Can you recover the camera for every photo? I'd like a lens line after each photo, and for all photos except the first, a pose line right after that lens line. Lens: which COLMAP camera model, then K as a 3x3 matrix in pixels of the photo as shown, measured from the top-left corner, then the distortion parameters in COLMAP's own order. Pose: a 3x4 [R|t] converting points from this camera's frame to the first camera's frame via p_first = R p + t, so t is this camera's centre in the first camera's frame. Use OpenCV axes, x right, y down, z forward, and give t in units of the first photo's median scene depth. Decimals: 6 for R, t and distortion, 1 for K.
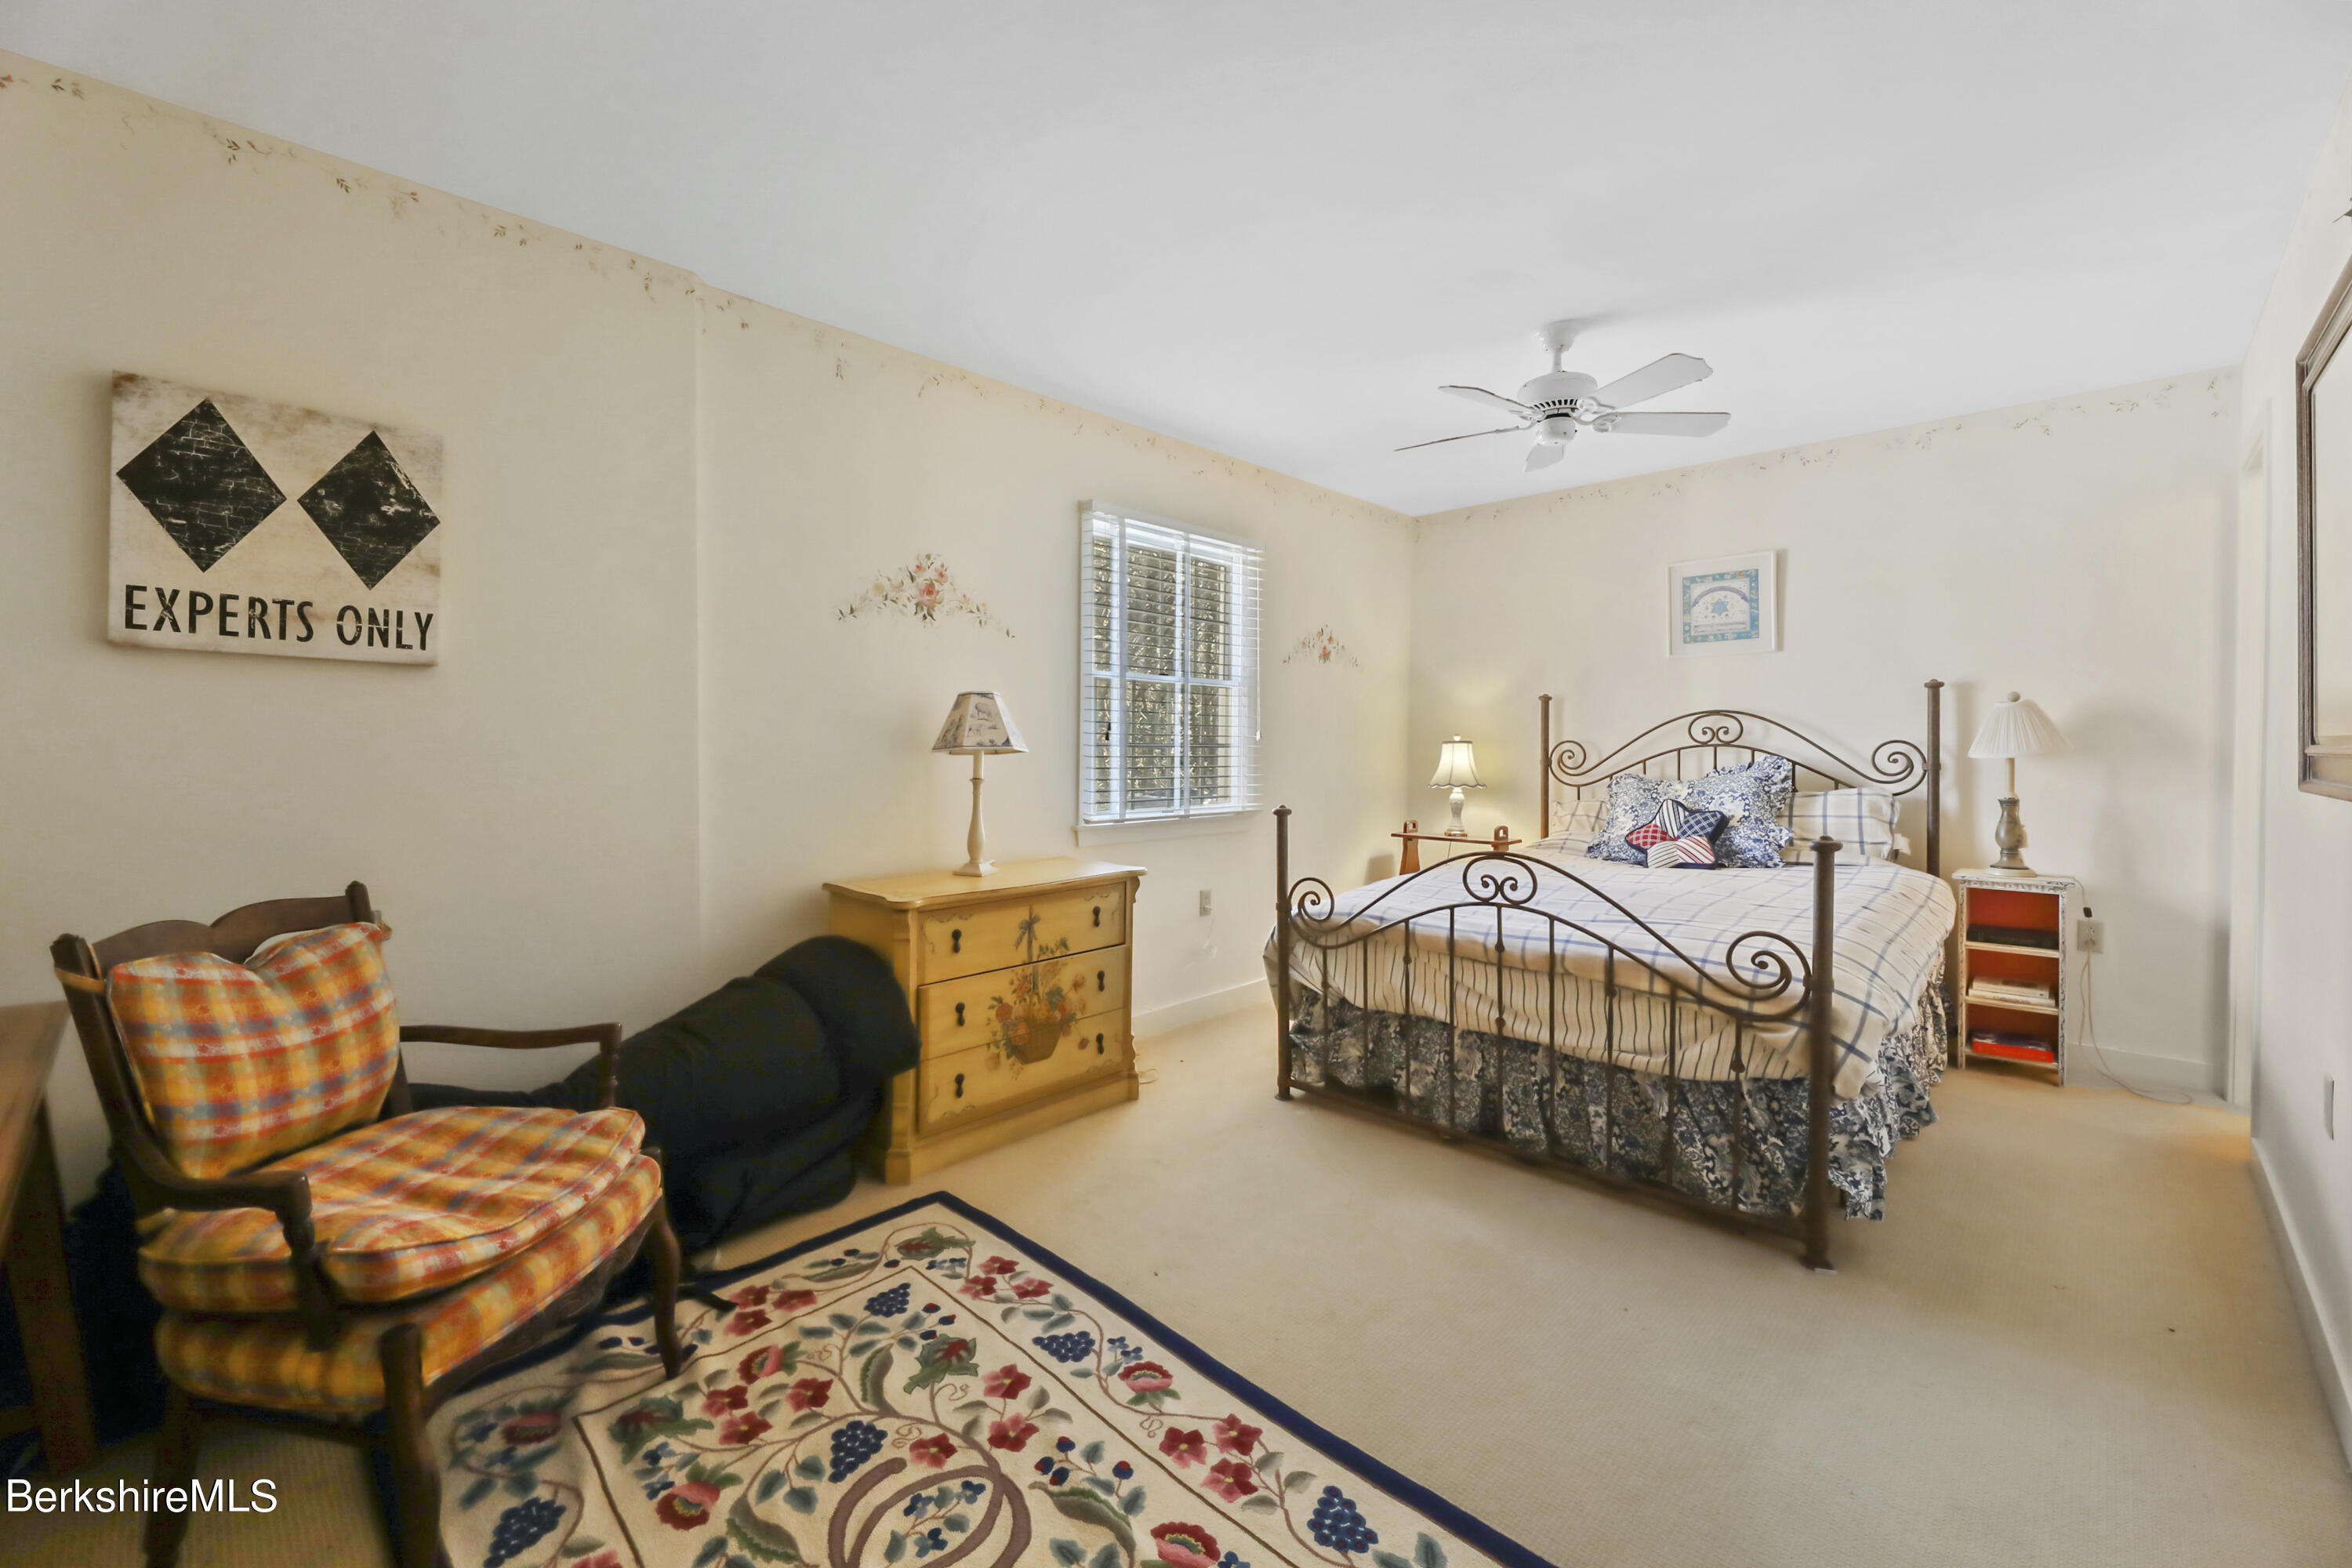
lens RADIAL K [[960.5, 0, 1174.5], [0, 960.5, 767.9], [0, 0, 1]] dist [0.000885, -0.002737]
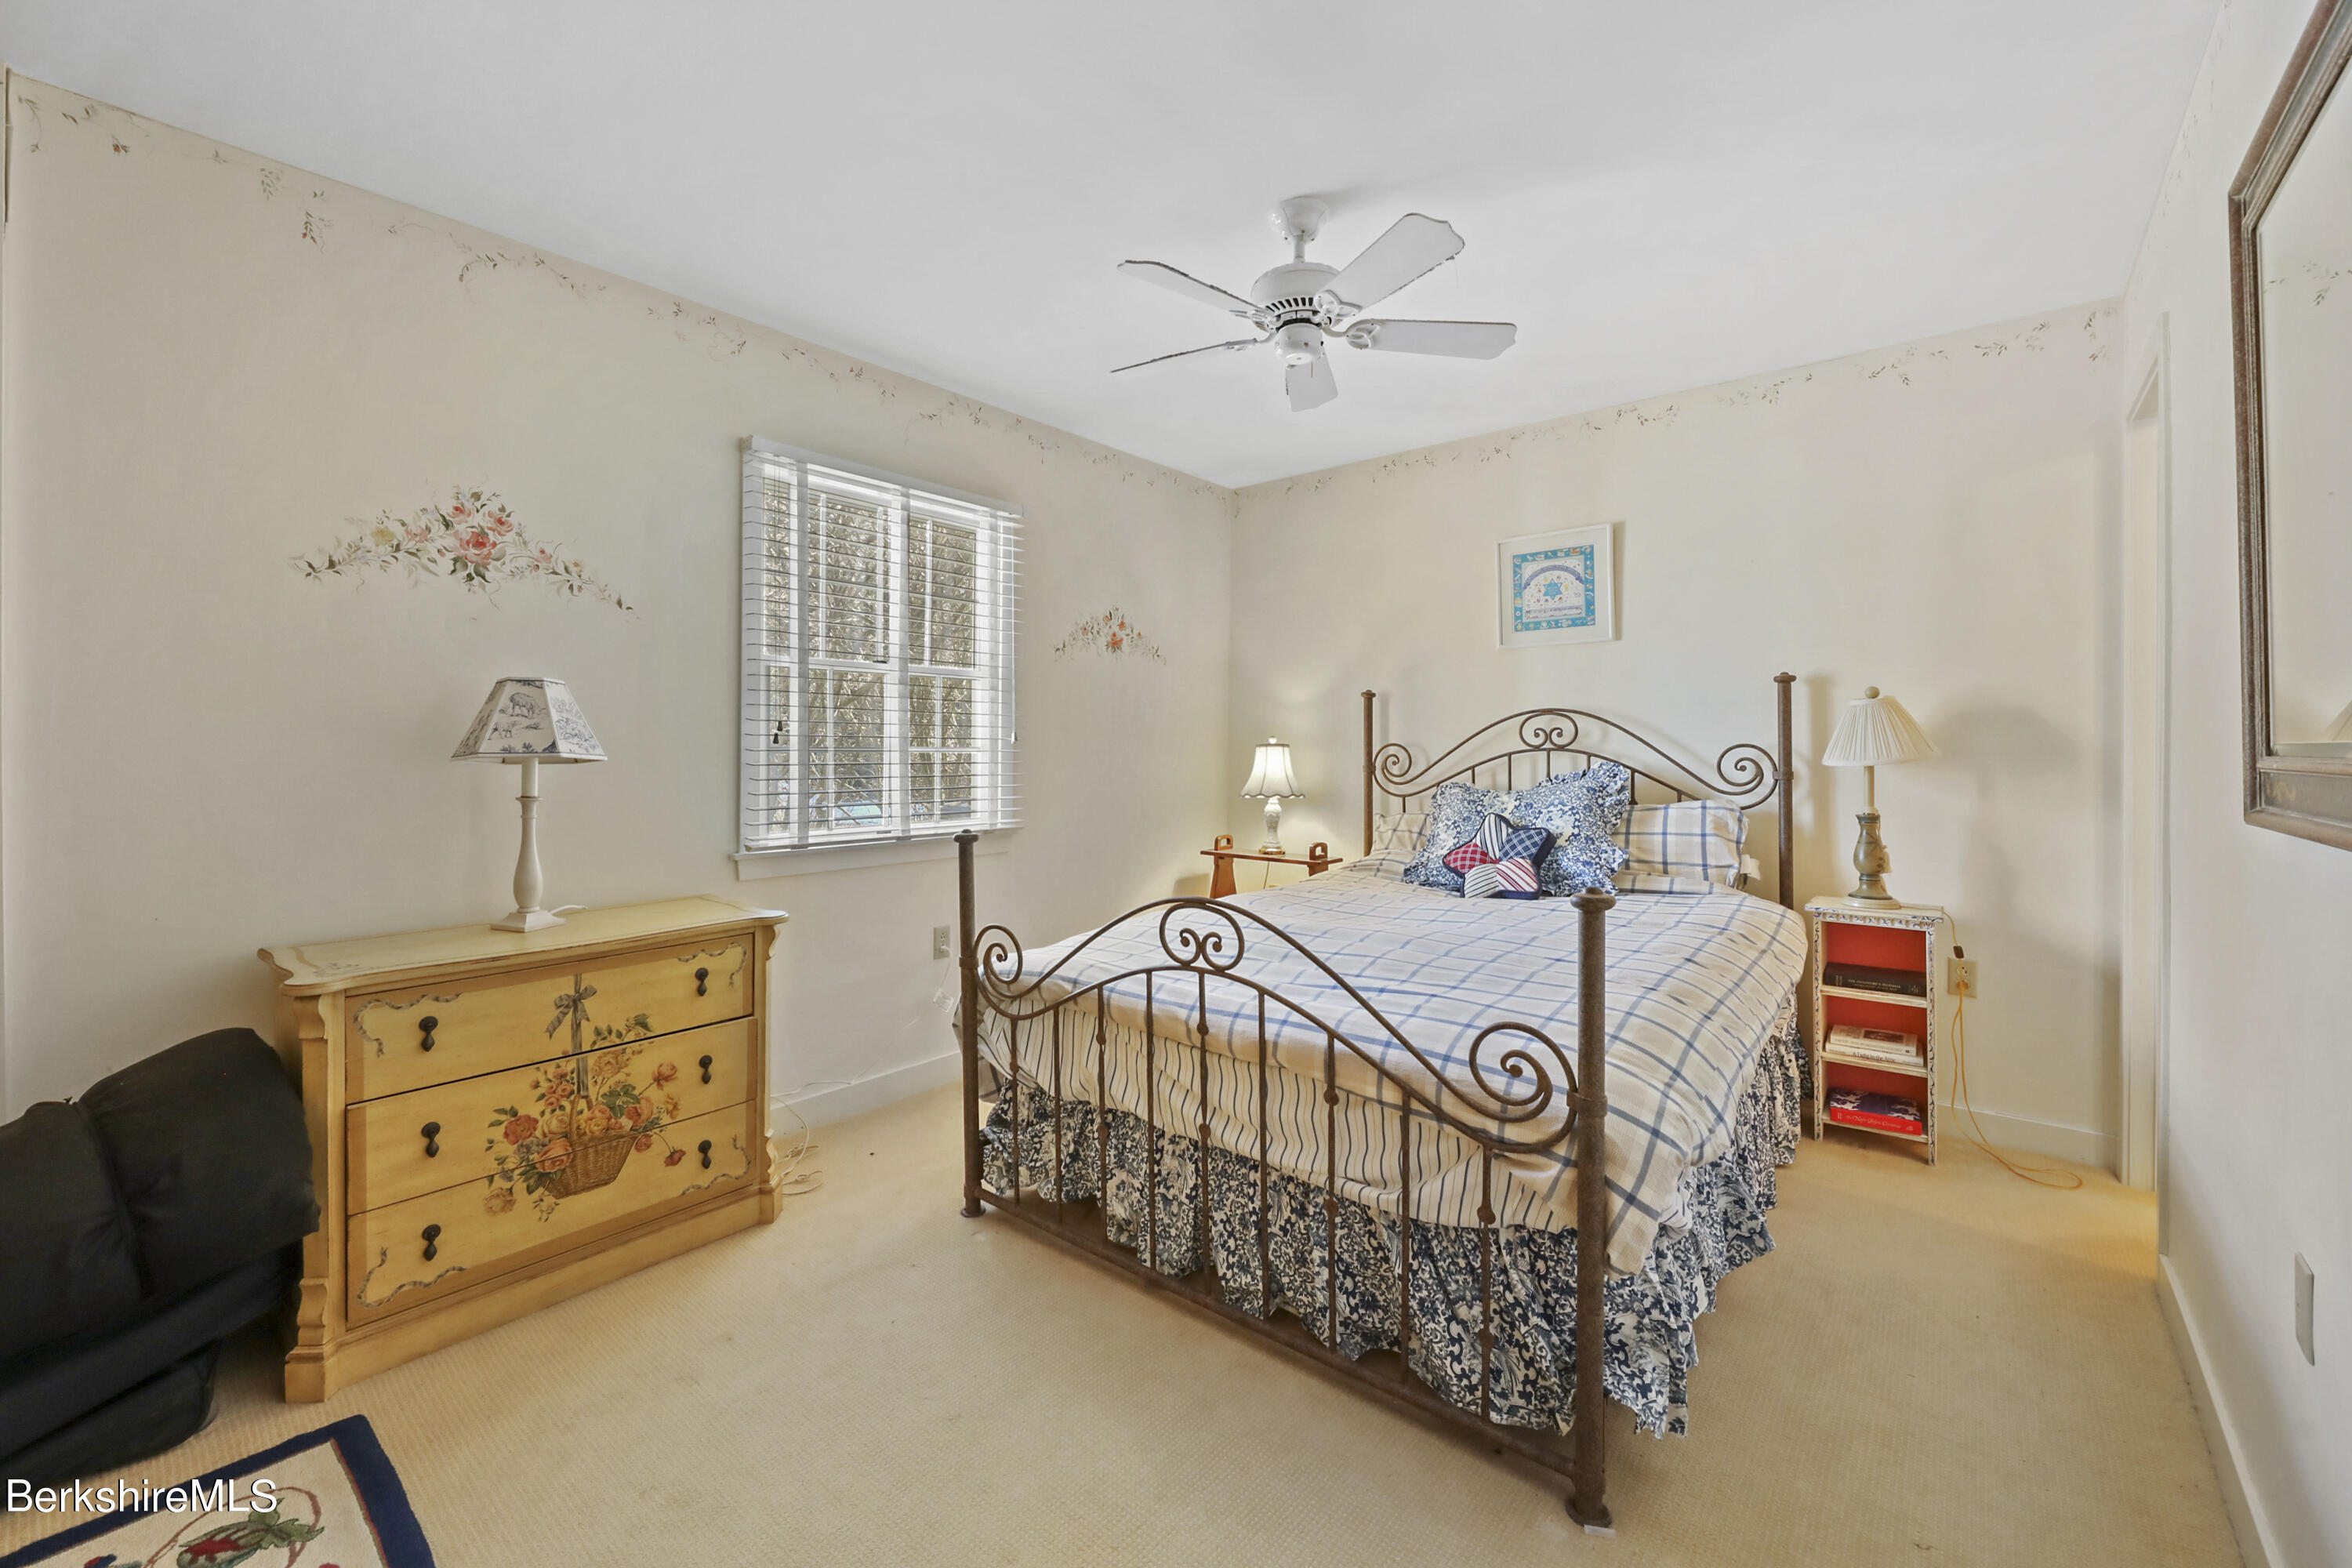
lens RADIAL K [[960.5, 0, 1167.5], [0, 960.5, 752.7], [0, 0, 1]] dist [0.000885, -0.002737]
pose [[0.997555, -0.000158, 0.069884, 0.230007], [0.001311, 0.999864, -0.016454, -0.009904], [-0.069872, 0.016505, 0.997419, 0.236118]]
